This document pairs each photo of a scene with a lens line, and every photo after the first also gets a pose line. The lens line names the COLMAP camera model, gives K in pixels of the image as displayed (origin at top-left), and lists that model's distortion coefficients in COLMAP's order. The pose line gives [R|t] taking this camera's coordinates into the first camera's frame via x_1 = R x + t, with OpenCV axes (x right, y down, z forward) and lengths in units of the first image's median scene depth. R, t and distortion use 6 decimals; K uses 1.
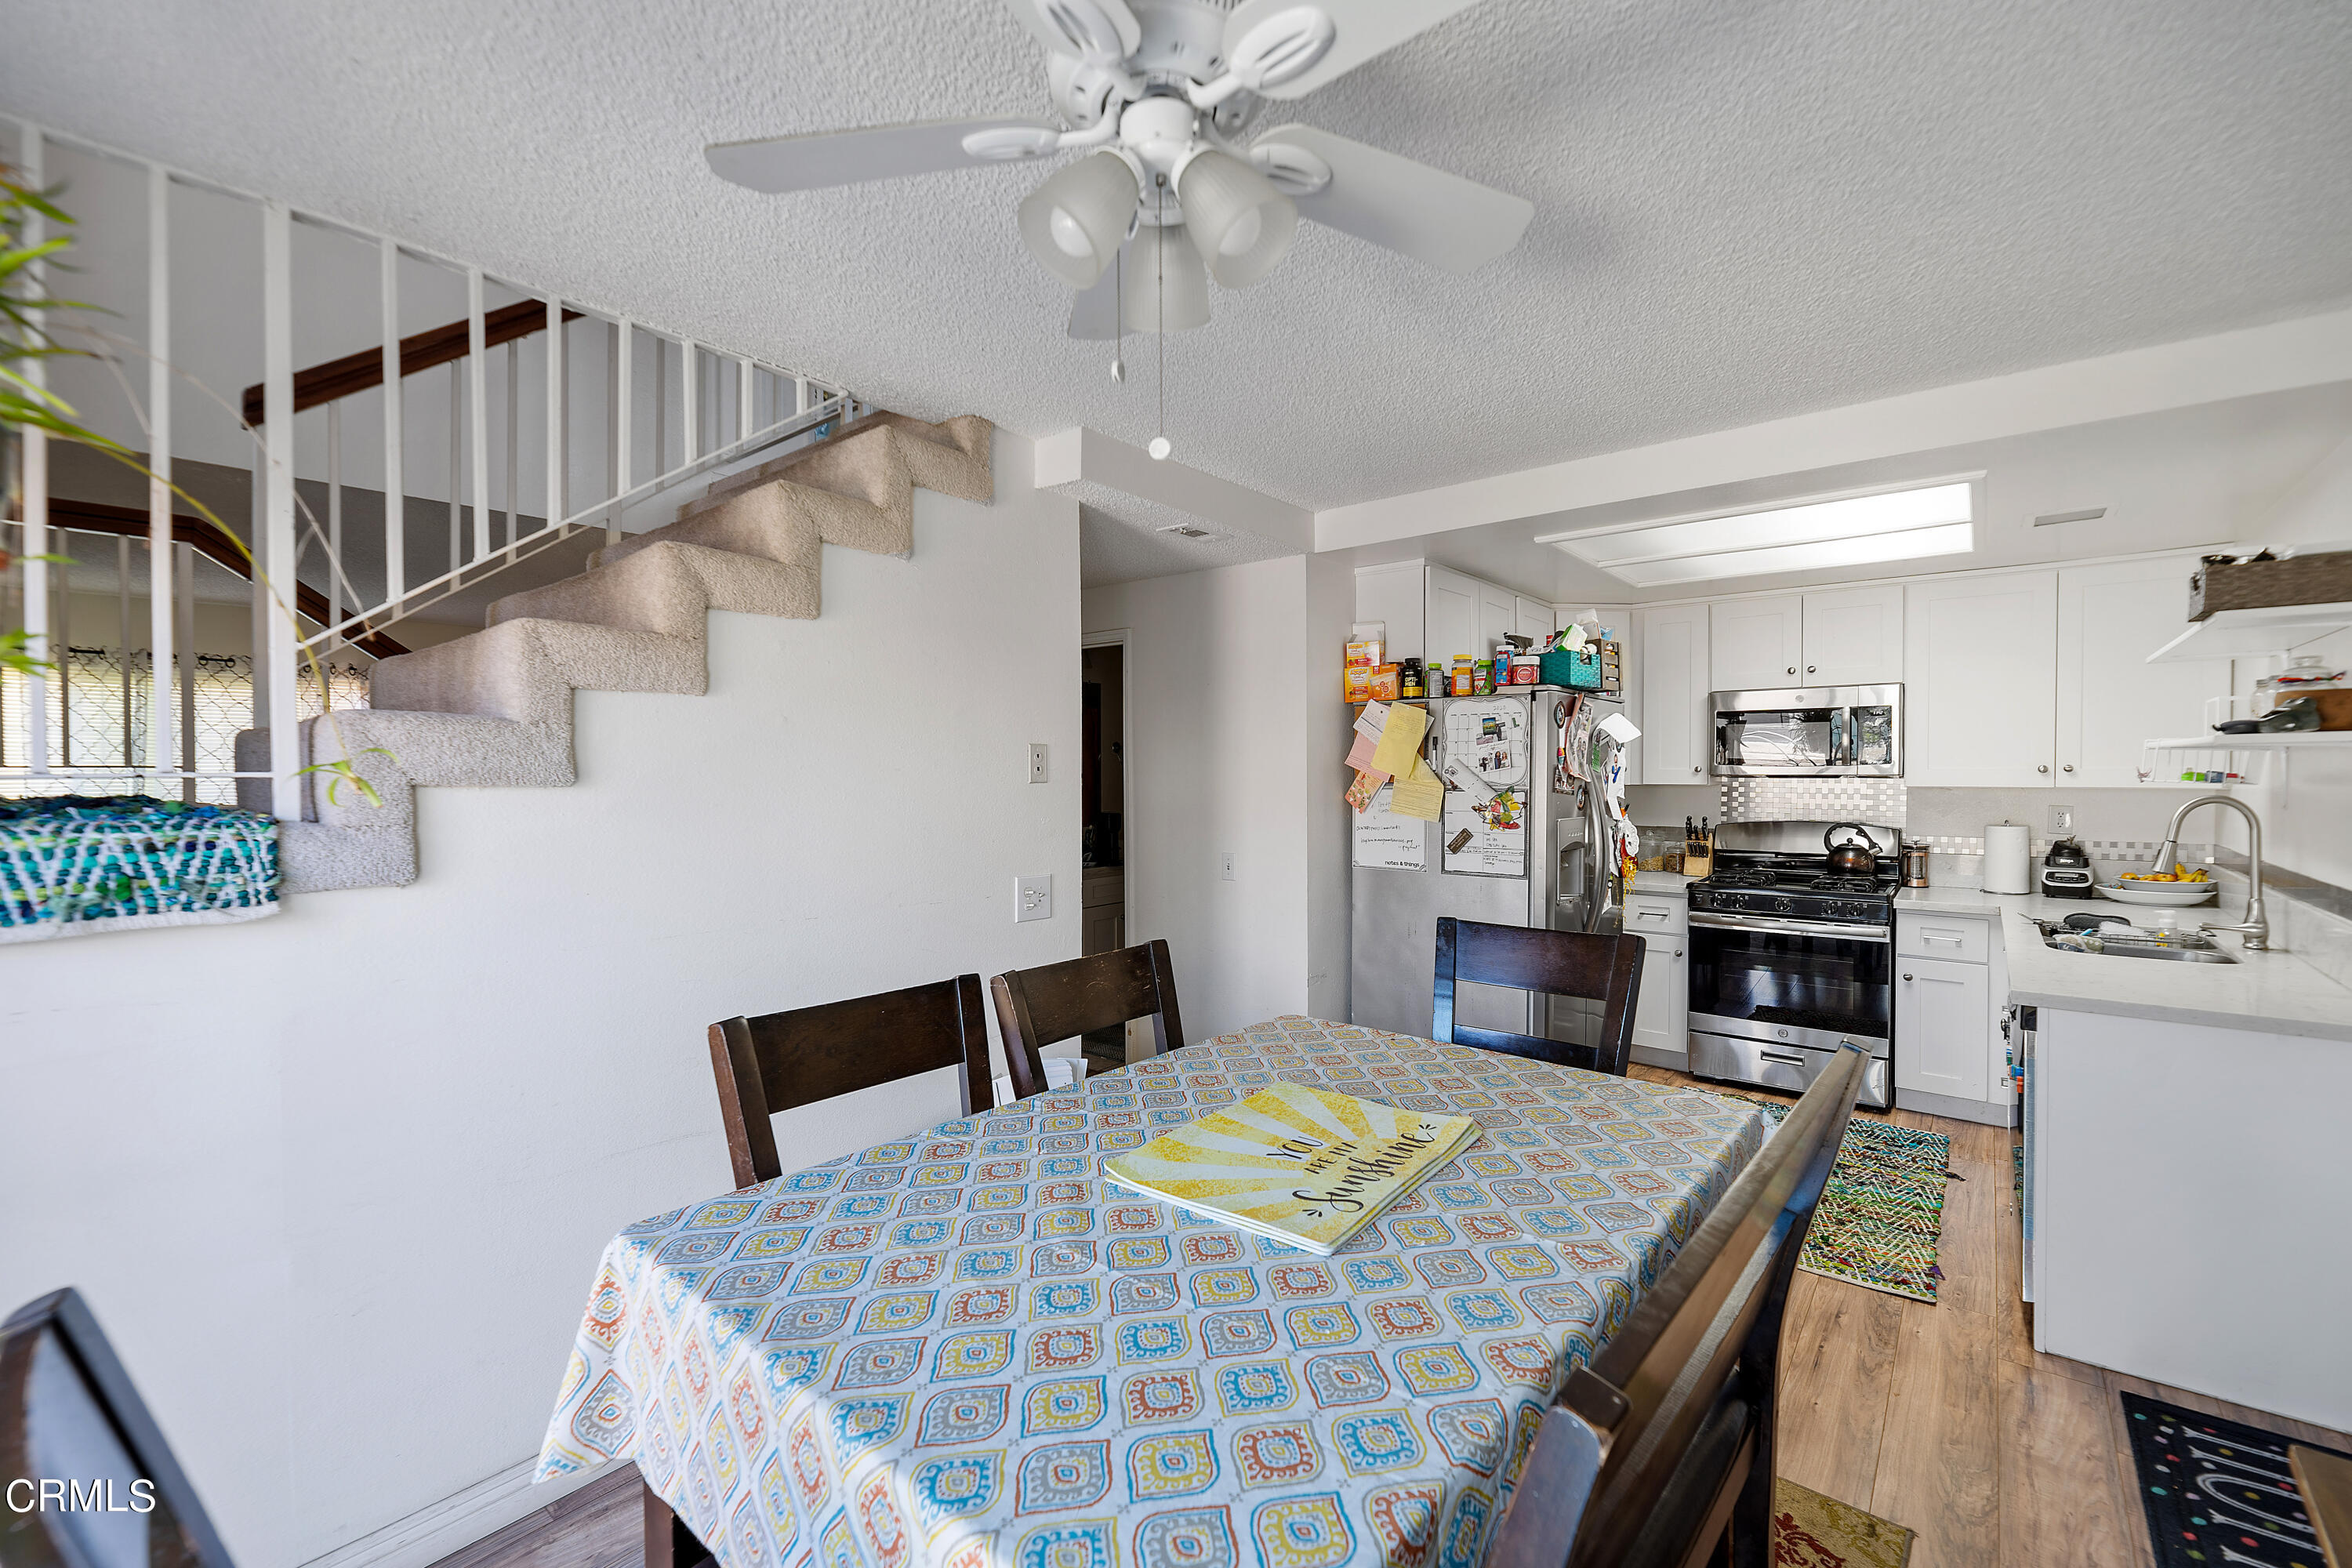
lens RADIAL K [[952.4, 0, 1186.3], [0, 952.4, 782.1], [0, 0, 1]] dist [0.003226, -0.004428]
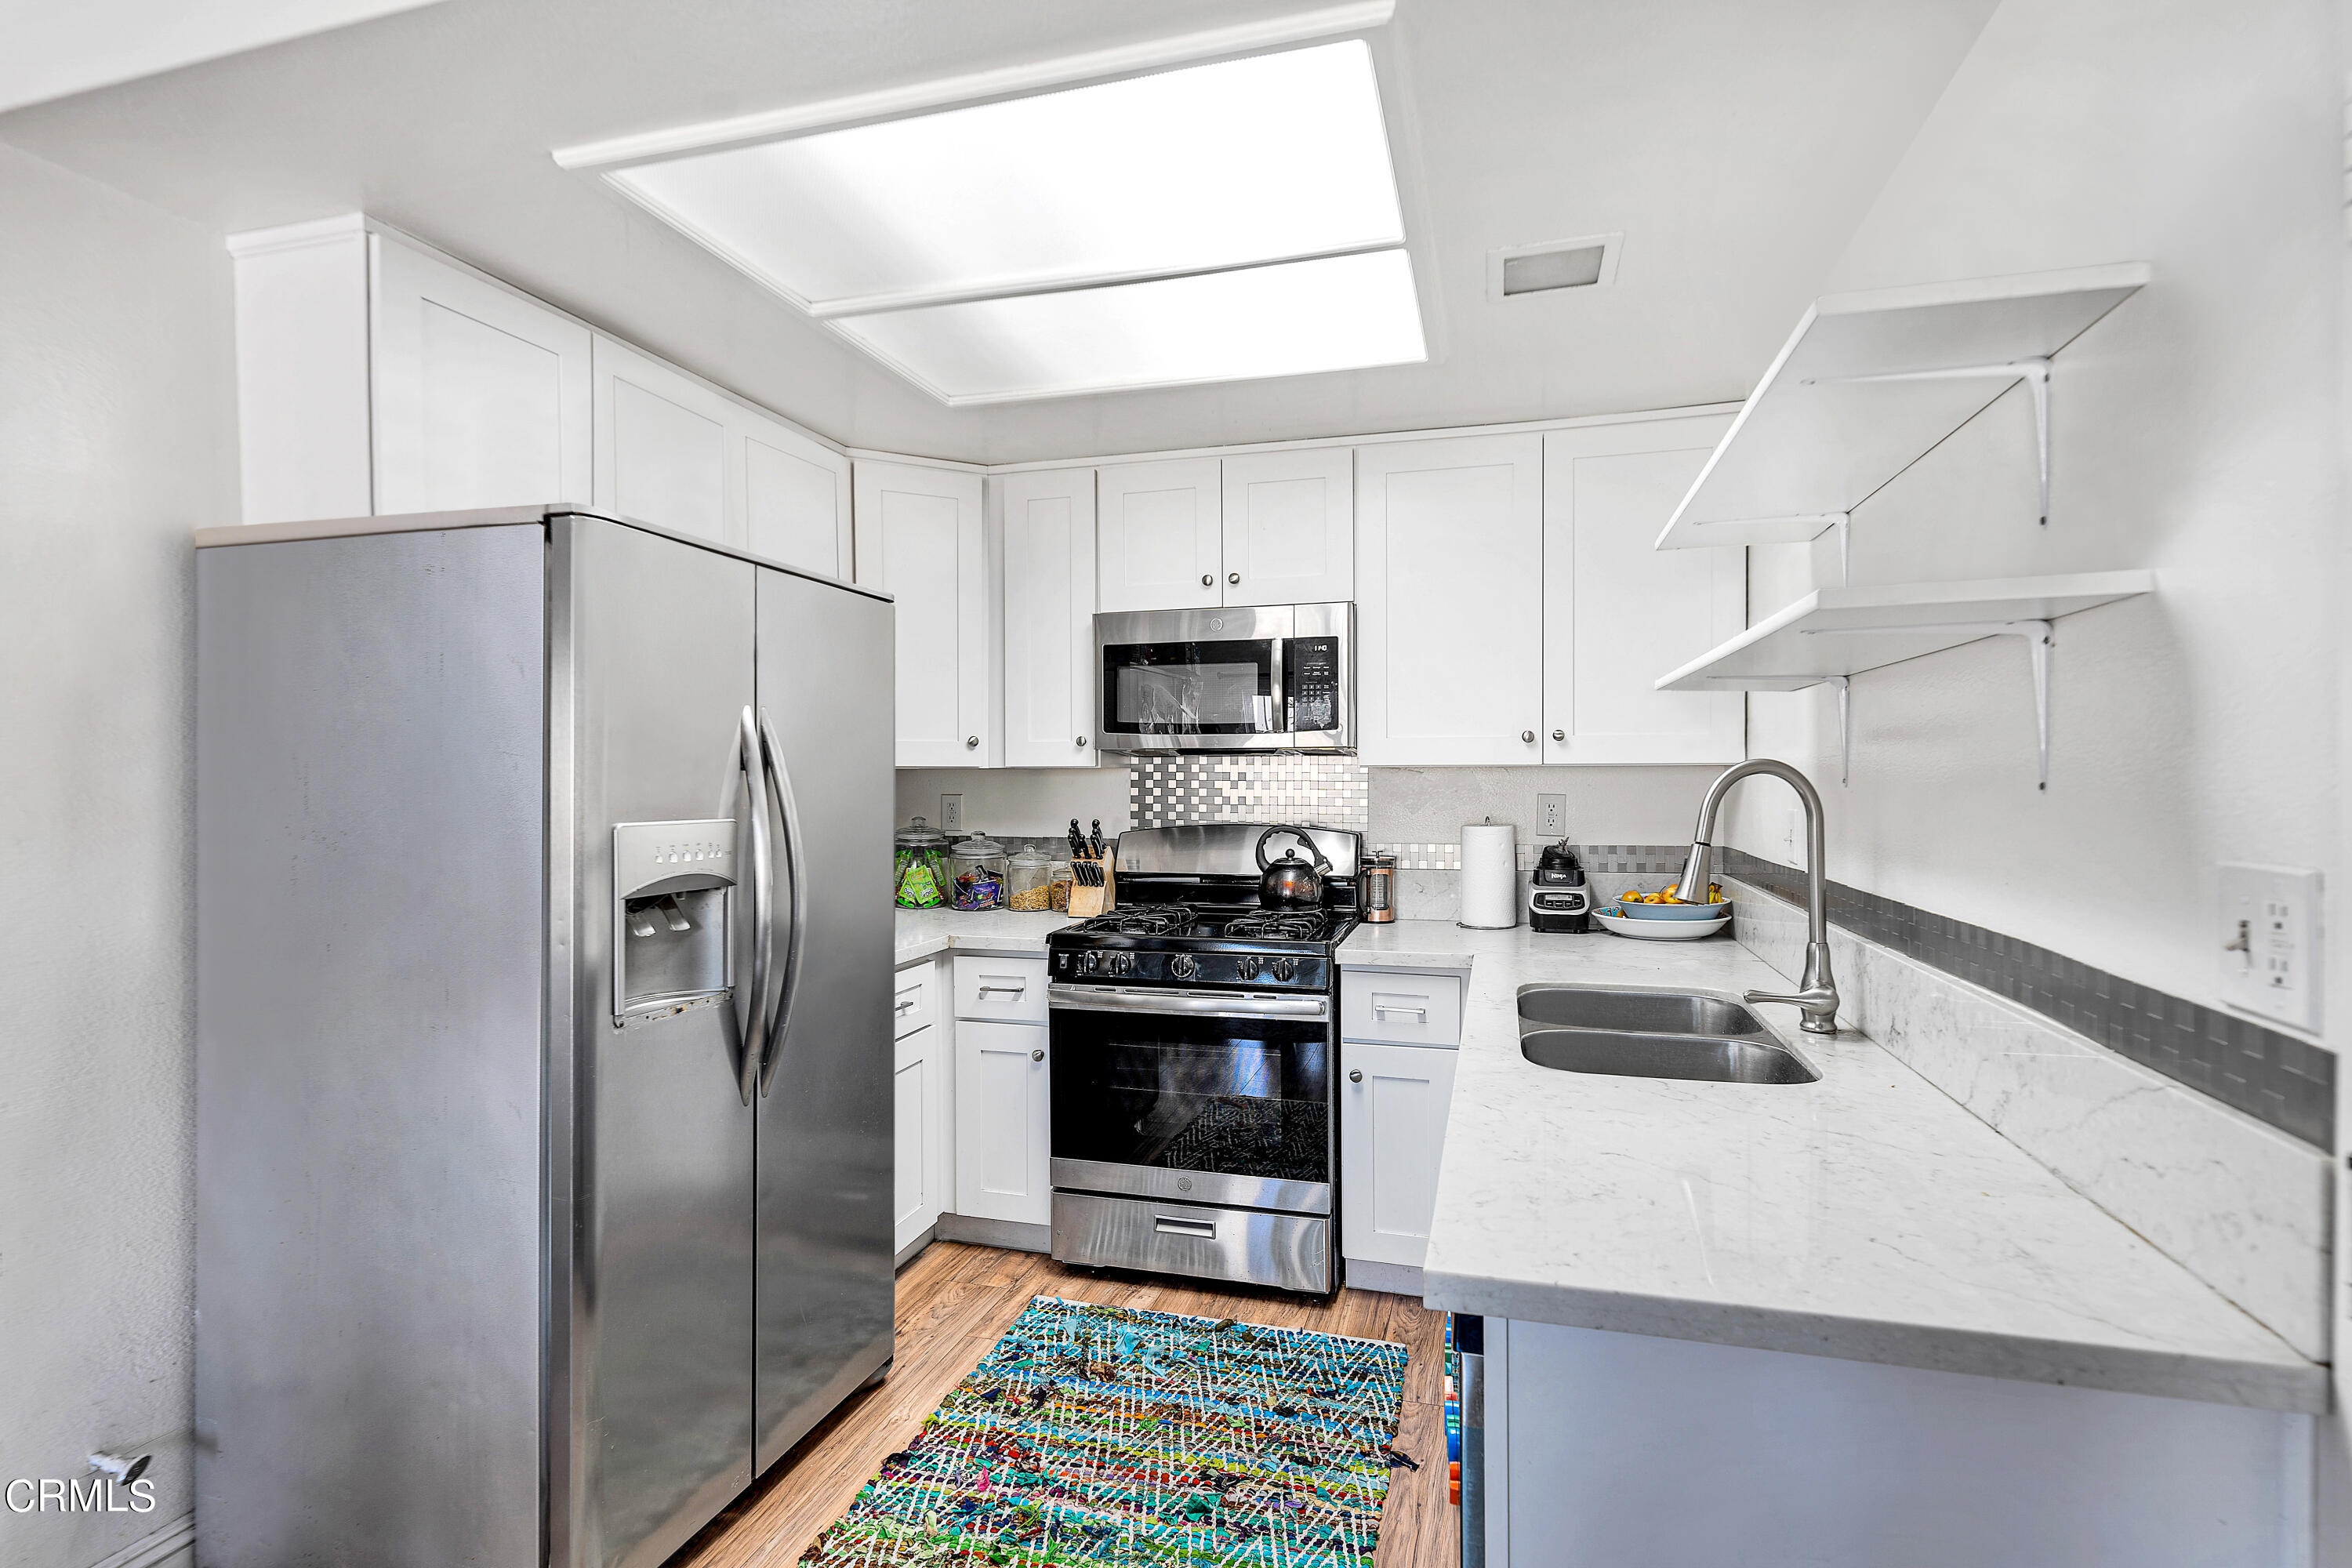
lens RADIAL K [[1139.7, 0, 1170.2], [0, 1139.7, 782.9], [0, 0, 1]] dist [0.000270, -0.000103]
pose [[0.914786, -0.003673, 0.403922, 0.337193], [0.005578, 0.999978, -0.003539, 0.017894], [-0.403900, 0.005490, 0.914787, 0.361308]]
